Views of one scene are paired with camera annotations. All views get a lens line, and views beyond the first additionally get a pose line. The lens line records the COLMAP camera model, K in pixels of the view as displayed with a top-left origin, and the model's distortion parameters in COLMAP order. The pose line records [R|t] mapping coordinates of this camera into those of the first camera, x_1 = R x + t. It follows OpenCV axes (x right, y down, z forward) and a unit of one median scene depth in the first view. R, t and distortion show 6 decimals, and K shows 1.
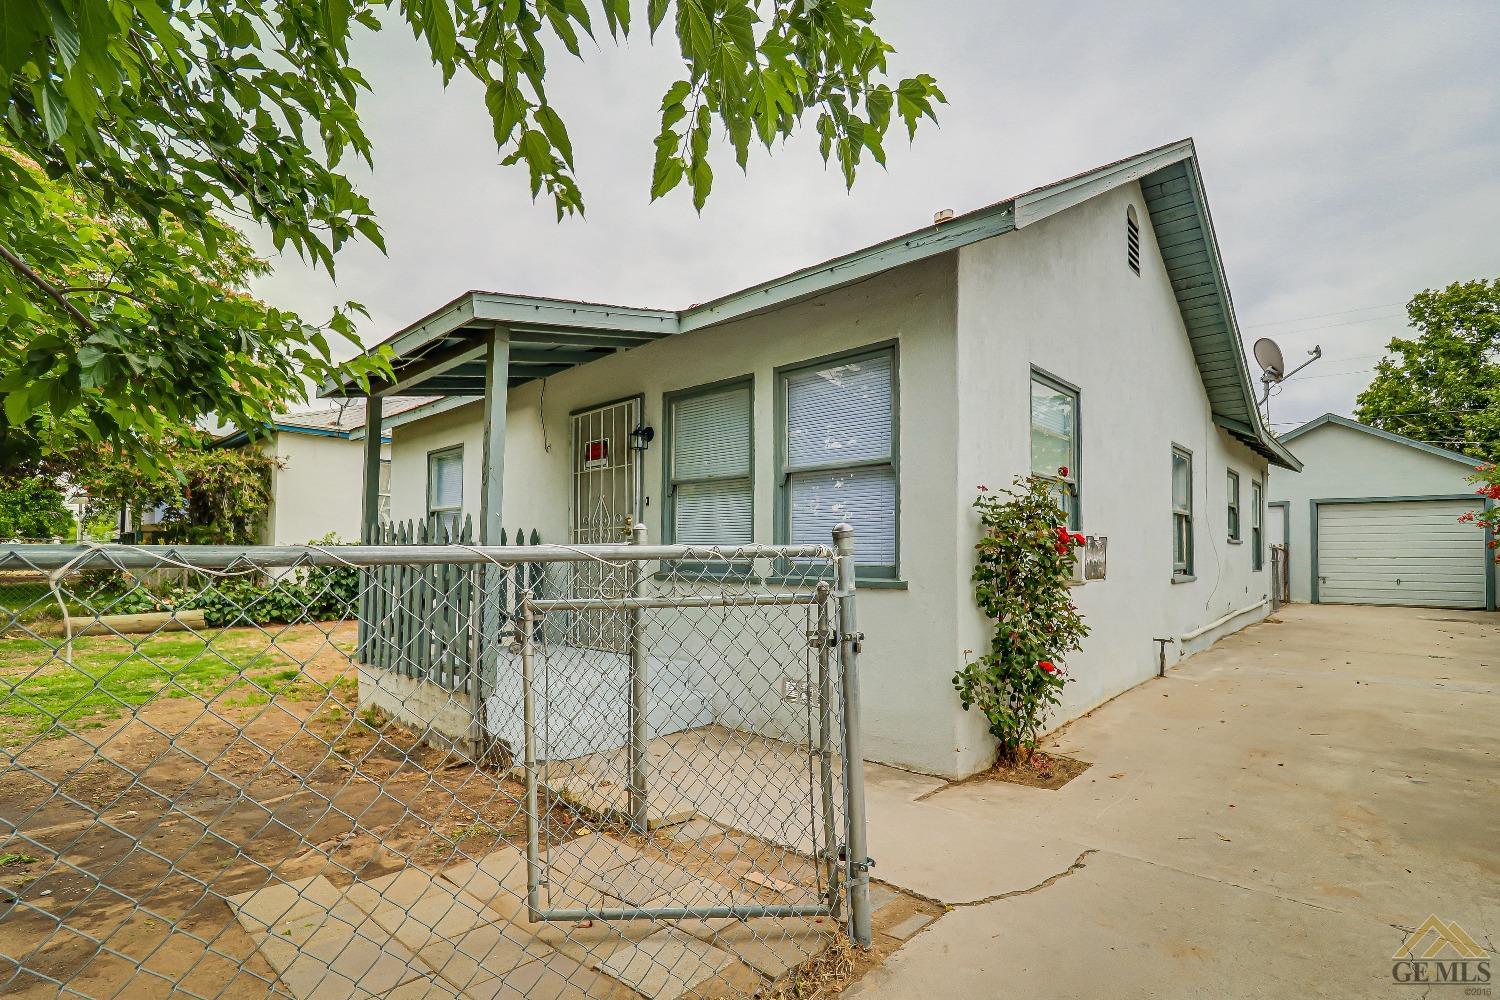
lens RADIAL K [[720.6, 0, 755.4], [0, 720.6, 506.0], [0, 0, 1]] dist [0.000796, -0.007165]
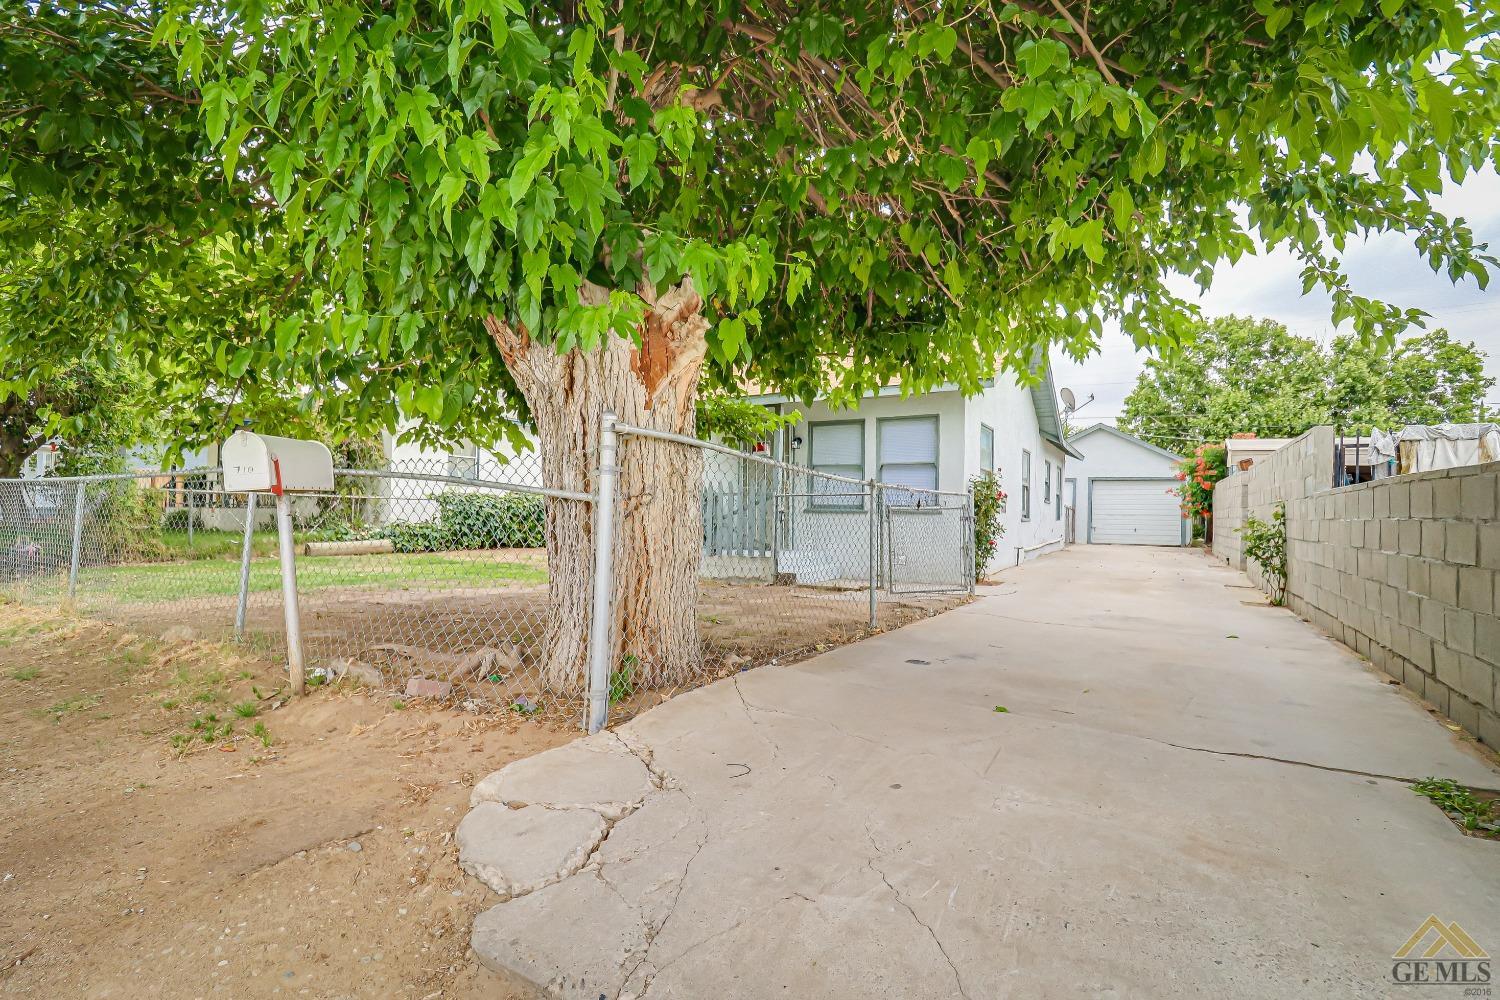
lens RADIAL K [[726.8, 0, 749.9], [0, 726.8, 475.2], [0, 0, 1]] dist [0.000058, -0.000044]
pose [[0.976630, 0.023368, 0.213651, -0.356152], [-0.025491, 0.999649, 0.007190, -0.007798], [-0.213408, -0.012469, 0.976884, -0.483190]]
